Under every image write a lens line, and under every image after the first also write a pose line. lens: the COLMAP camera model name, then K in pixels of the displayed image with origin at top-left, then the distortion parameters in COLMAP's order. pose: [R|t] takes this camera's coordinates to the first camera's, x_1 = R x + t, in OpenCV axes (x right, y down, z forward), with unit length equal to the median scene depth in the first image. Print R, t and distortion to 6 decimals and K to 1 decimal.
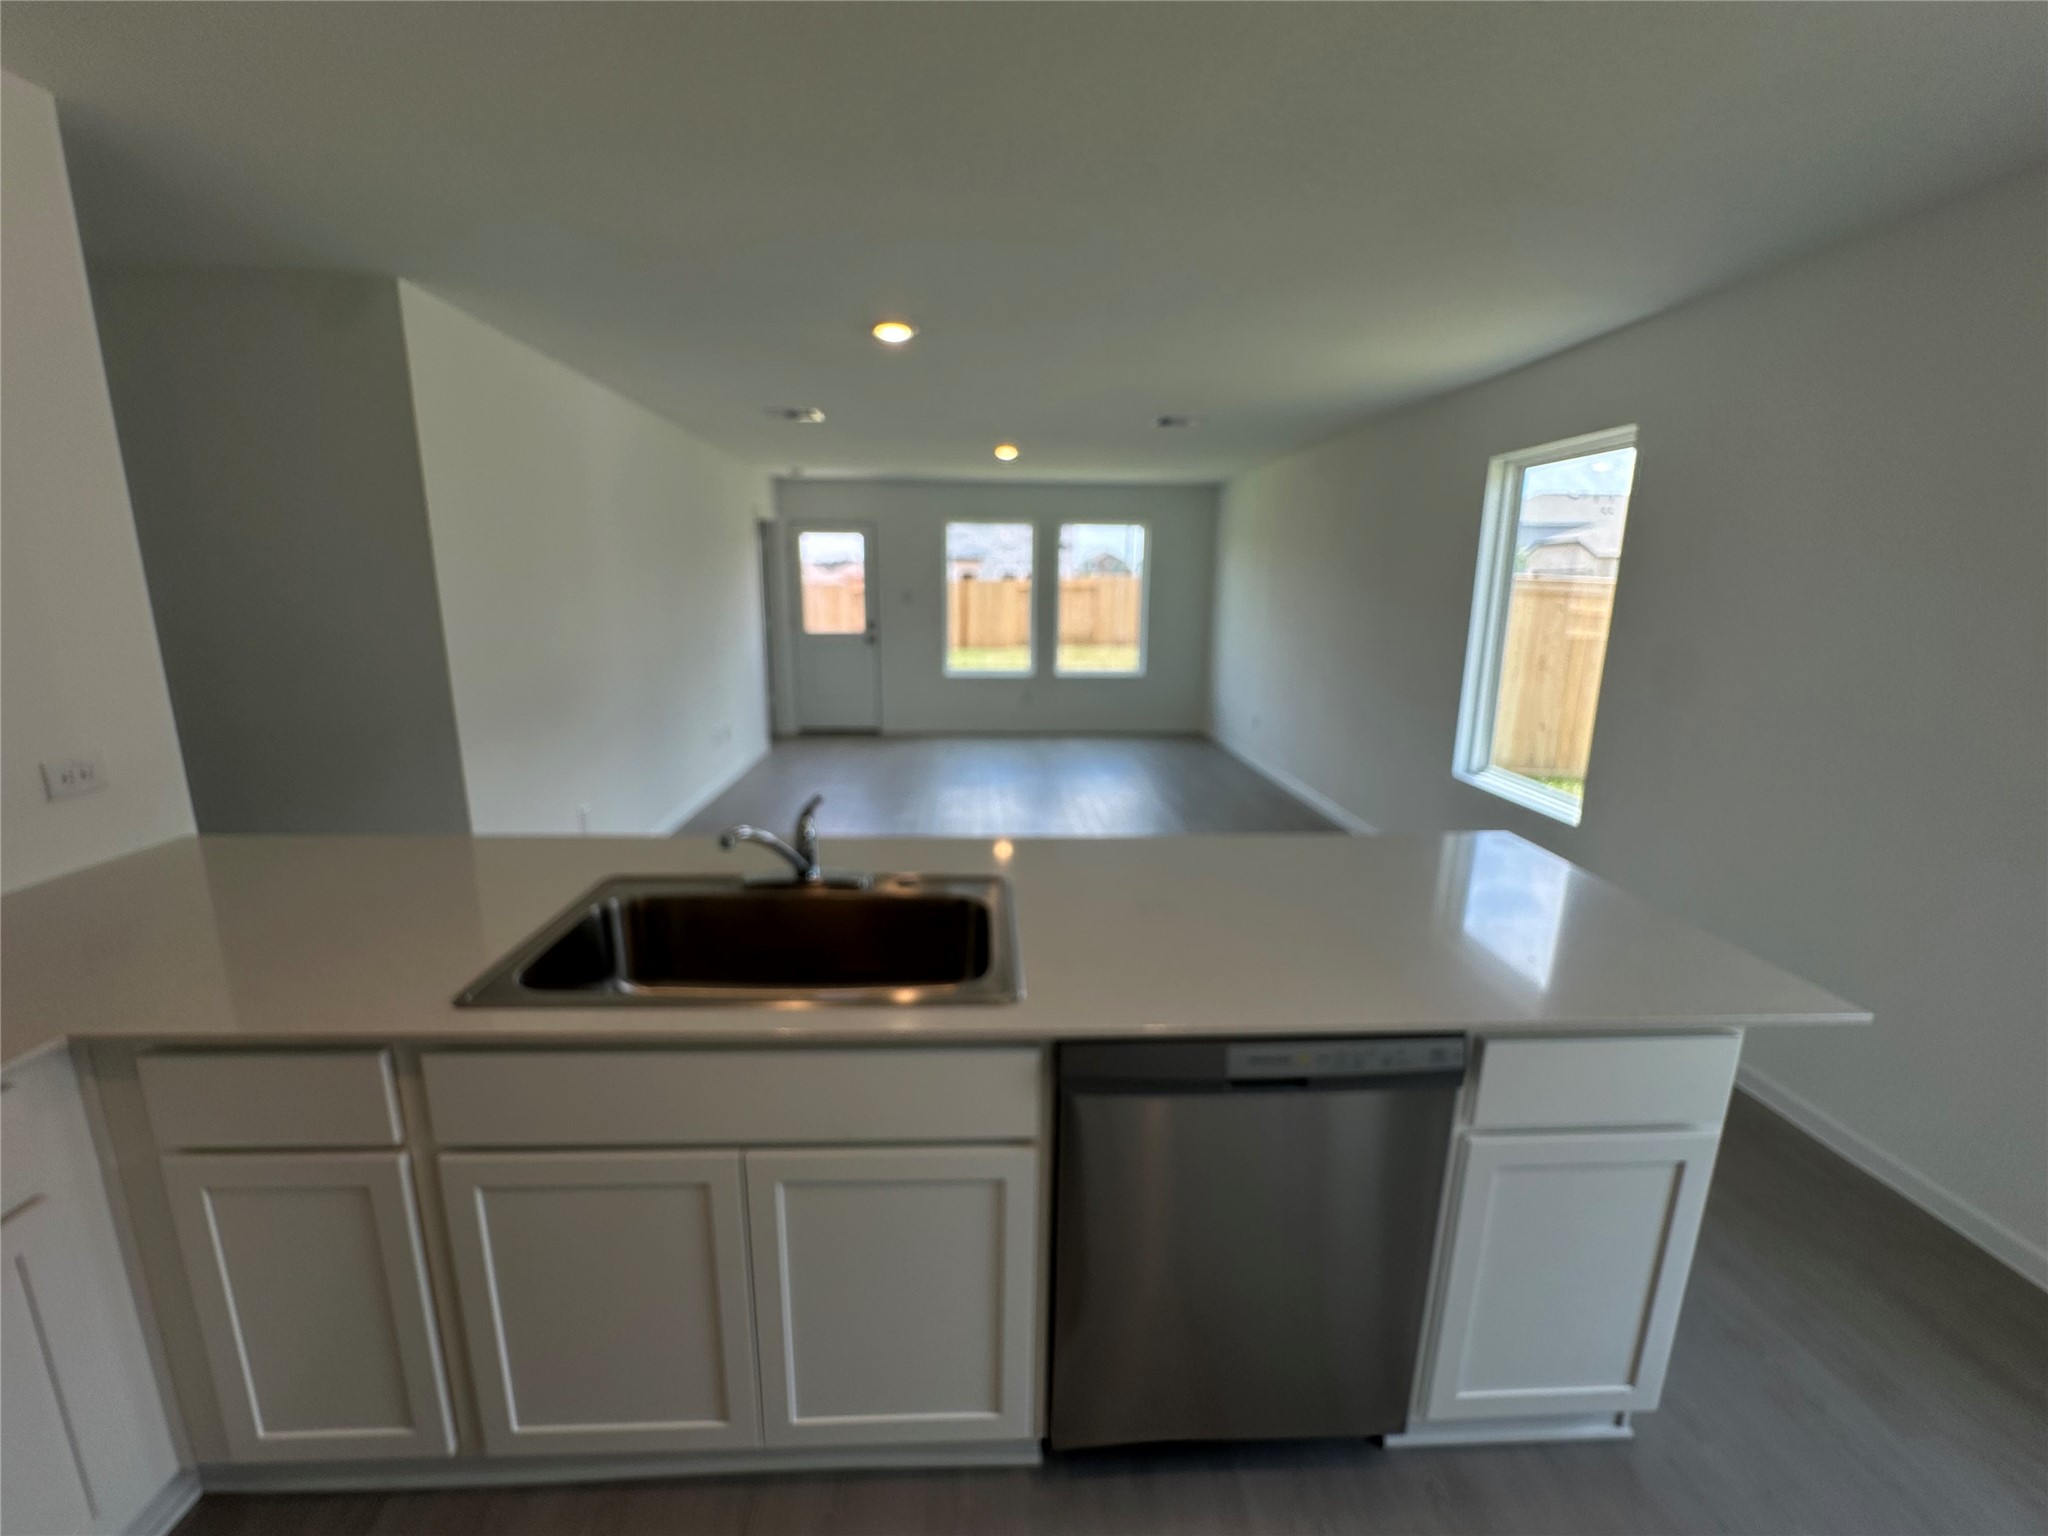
lens RADIAL K [[810.6, 0, 1016.8], [0, 810.6, 764.9], [0, 0, 1]] dist [-0.001904, 0.000559]
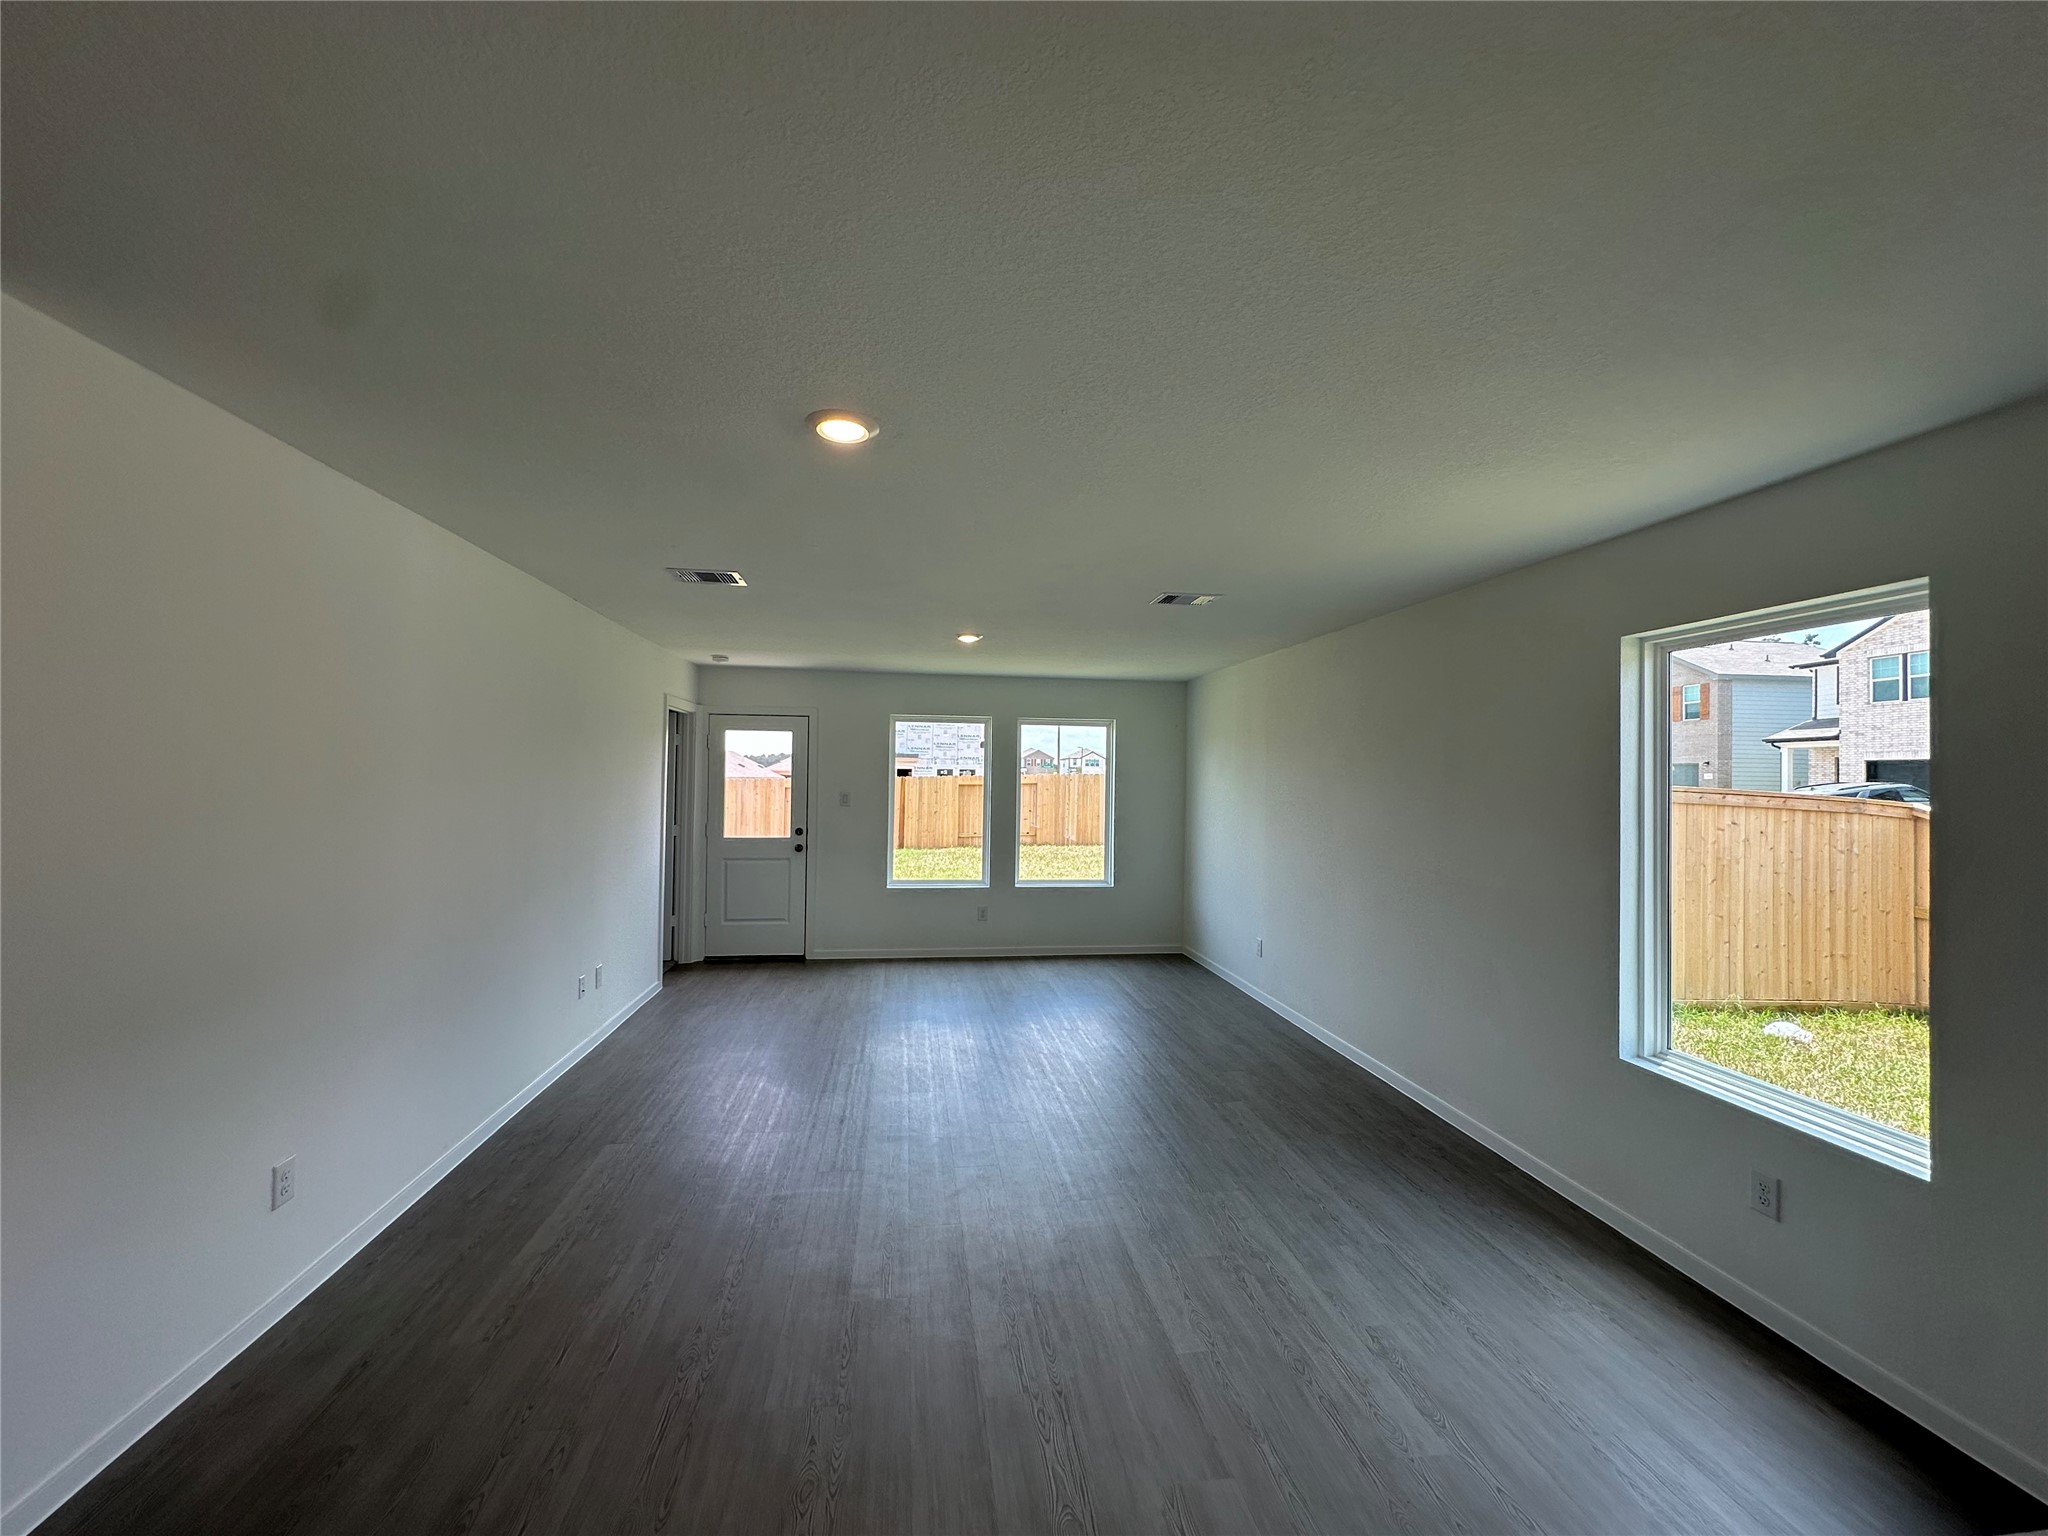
lens RADIAL K [[810.6, 0, 1018.5], [0, 810.6, 768.0], [0, 0, 1]] dist [-0.001904, 0.000559]
pose [[0.996638, 0.004946, 0.081785, -0.021076], [0.014216, 0.972598, -0.232059, -0.036679], [-0.080692, 0.232442, 0.969257, 0.140896]]
